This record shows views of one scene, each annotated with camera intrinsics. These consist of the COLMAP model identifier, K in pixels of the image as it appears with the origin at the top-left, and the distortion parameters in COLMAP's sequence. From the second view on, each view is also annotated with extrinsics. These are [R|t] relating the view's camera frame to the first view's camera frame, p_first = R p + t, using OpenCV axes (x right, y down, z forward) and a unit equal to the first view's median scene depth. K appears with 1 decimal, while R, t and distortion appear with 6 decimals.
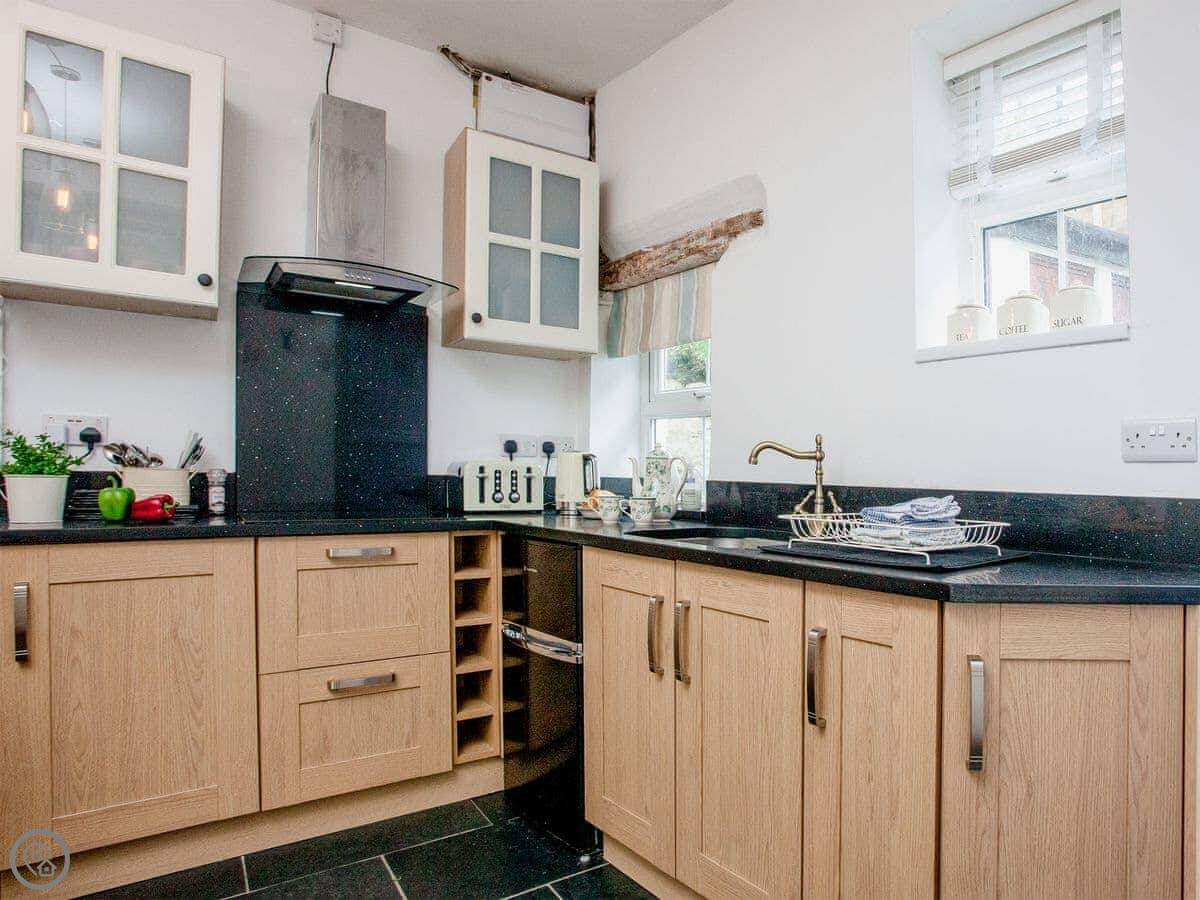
lens RADIAL K [[833.8, 0, 600.5], [0, 833.8, 423.2], [0, 0, 1]] dist [-0.008810, 0.001200]
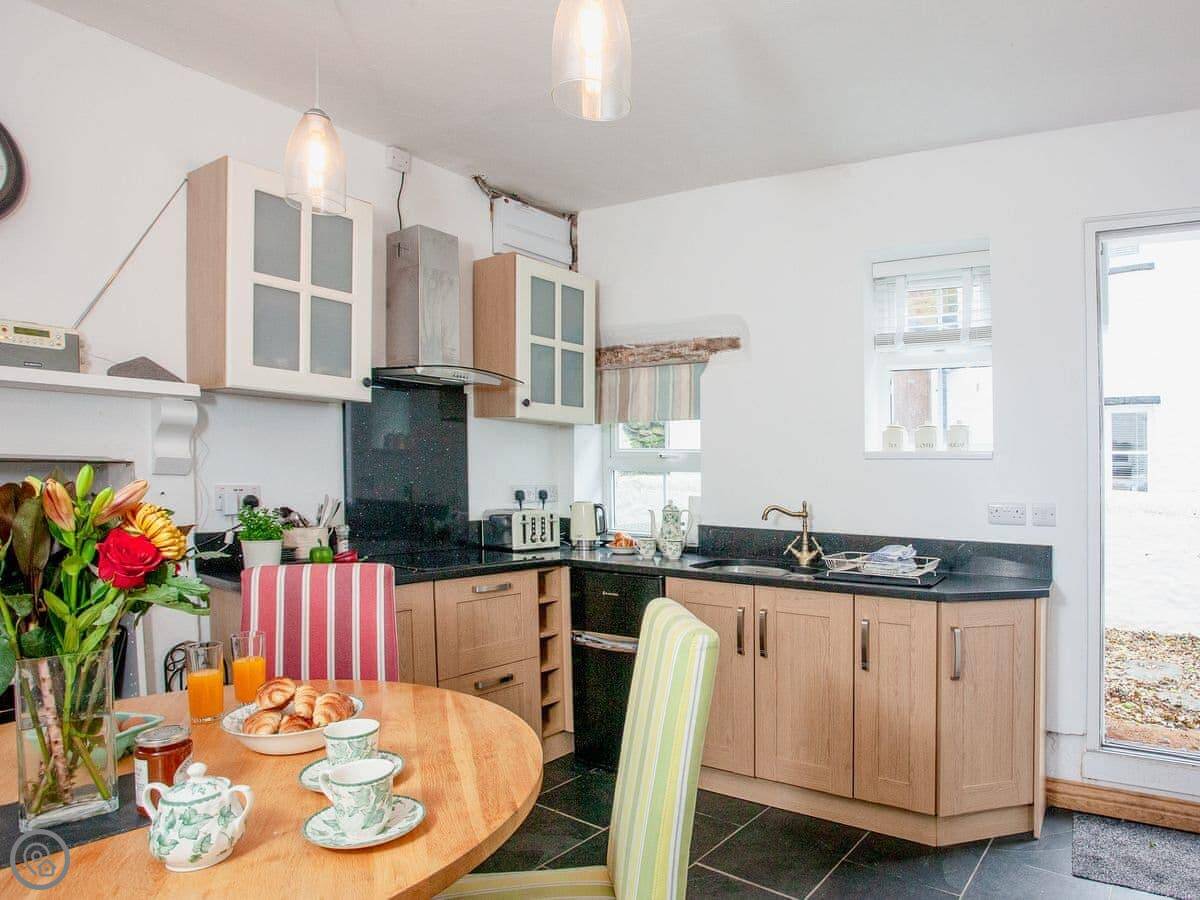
lens RADIAL K [[886.3, 0, 600.0], [0, 886.3, 450.0], [0, 0, 1]] dist [0.001859, -0.000798]
pose [[0.945597, 0.001402, 0.325338, -0.535241], [-0.013353, 0.999315, 0.034505, -0.110946], [-0.325066, -0.036973, 0.944968, -0.383693]]
